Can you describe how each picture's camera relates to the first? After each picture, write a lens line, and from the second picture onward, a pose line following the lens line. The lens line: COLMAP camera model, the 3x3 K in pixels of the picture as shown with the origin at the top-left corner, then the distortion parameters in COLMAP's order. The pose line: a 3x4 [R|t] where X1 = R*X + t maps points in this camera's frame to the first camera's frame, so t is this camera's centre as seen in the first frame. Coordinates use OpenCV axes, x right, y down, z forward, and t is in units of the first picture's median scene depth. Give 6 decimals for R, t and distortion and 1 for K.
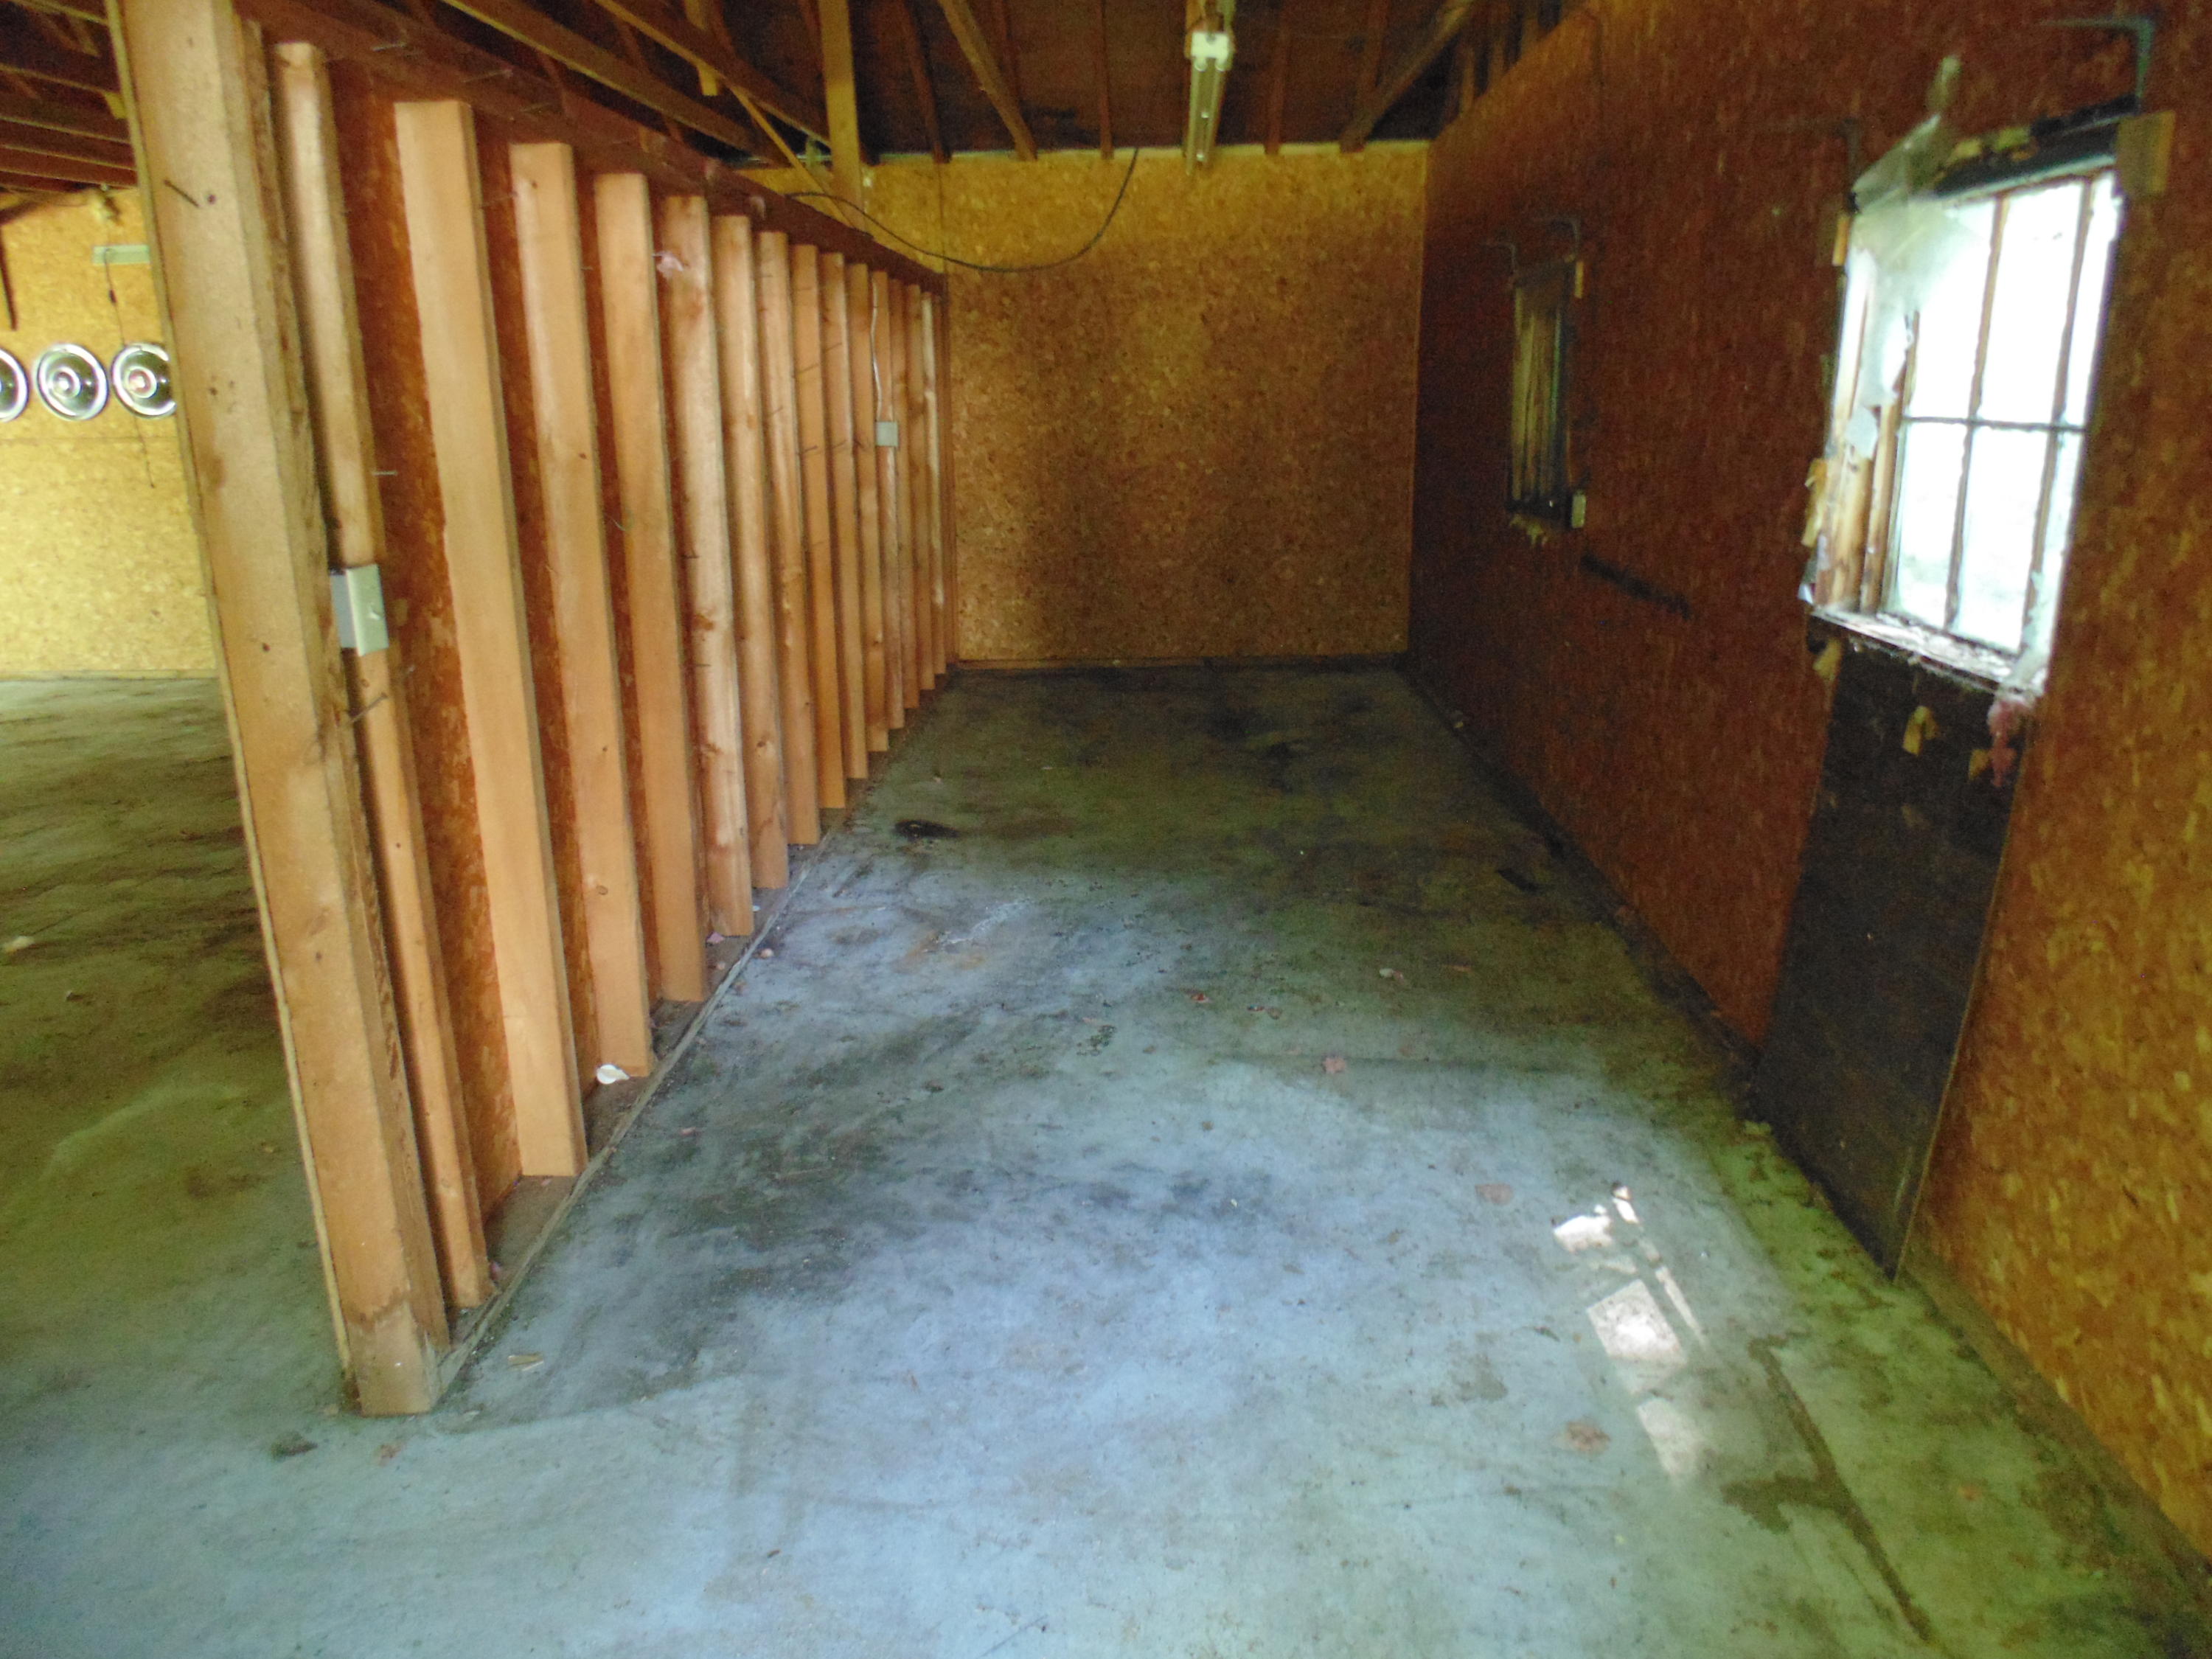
lens RADIAL K [[1484.6, 0, 1105.9], [0, 1484.6, 823.0], [0, 0, 1]] dist [-0.008559, 0.000263]
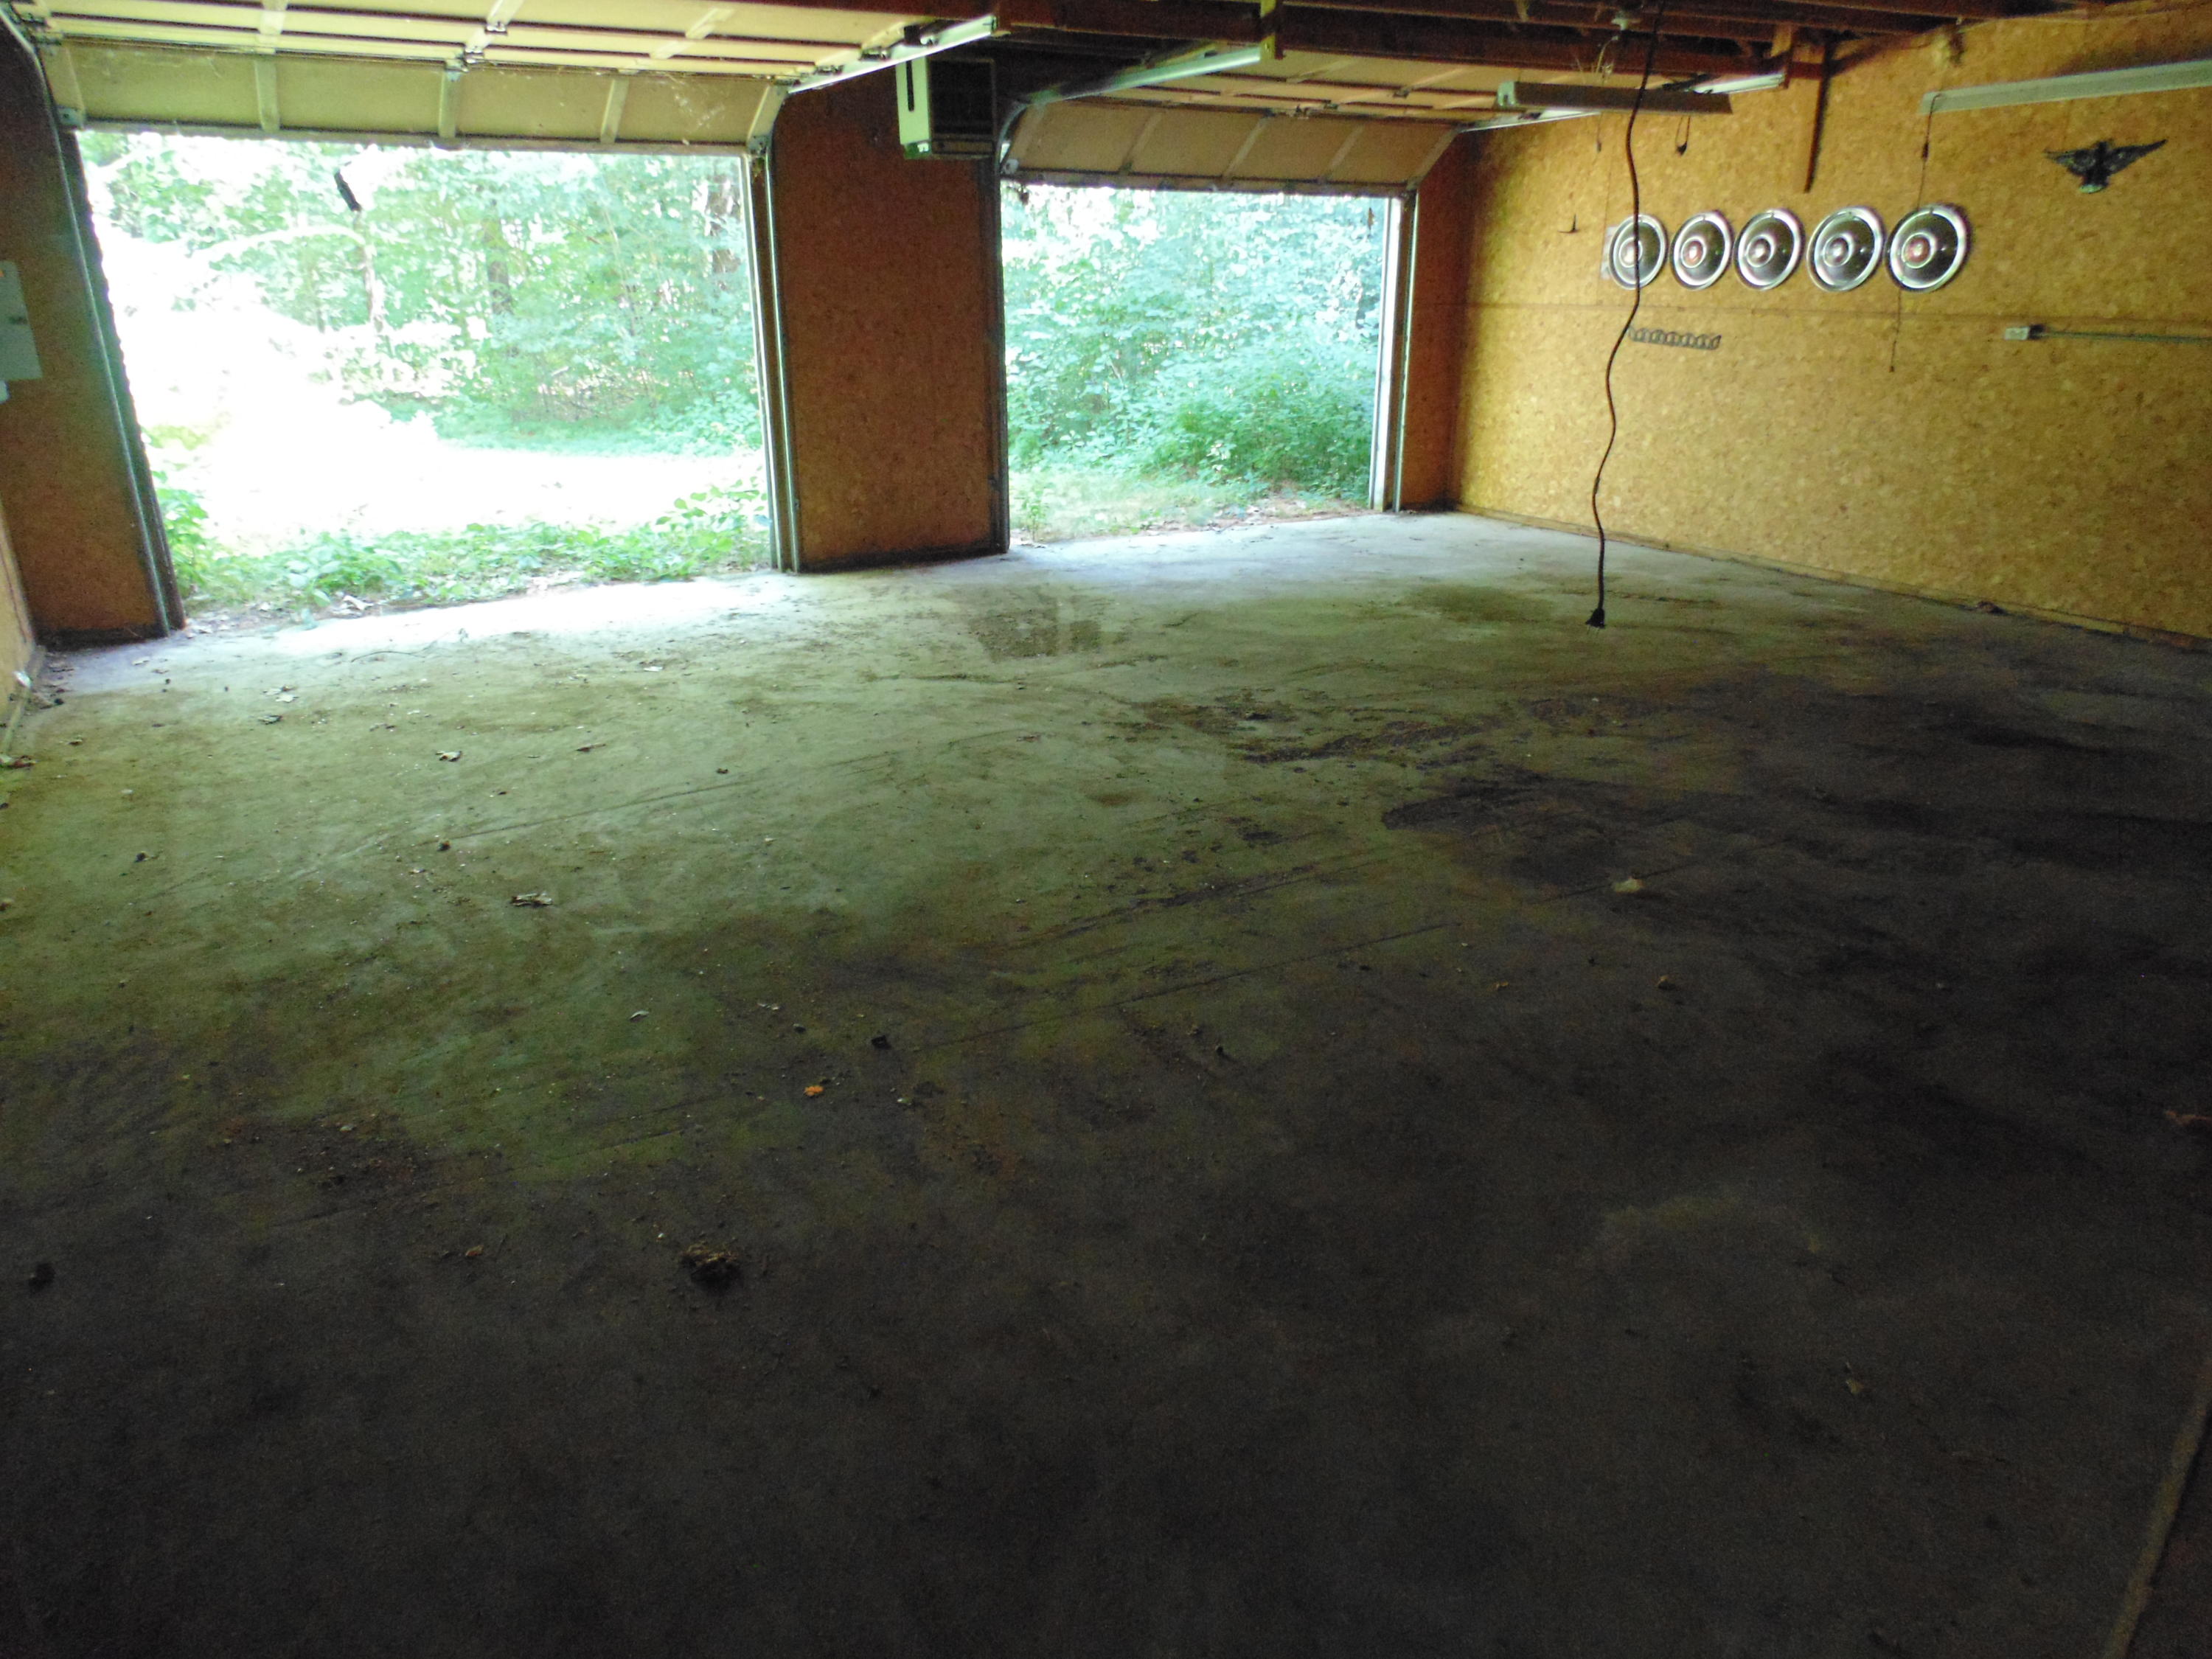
lens RADIAL K [[1484.6, 0, 1106.3], [0, 1484.6, 830.5], [0, 0, 1]] dist [-0.008559, 0.000263]
pose [[0.540064, 0.311129, -0.782003, -0.111961], [-0.246354, 0.946903, 0.206600, -0.030815], [0.804761, 0.081073, 0.588037, 0.111153]]
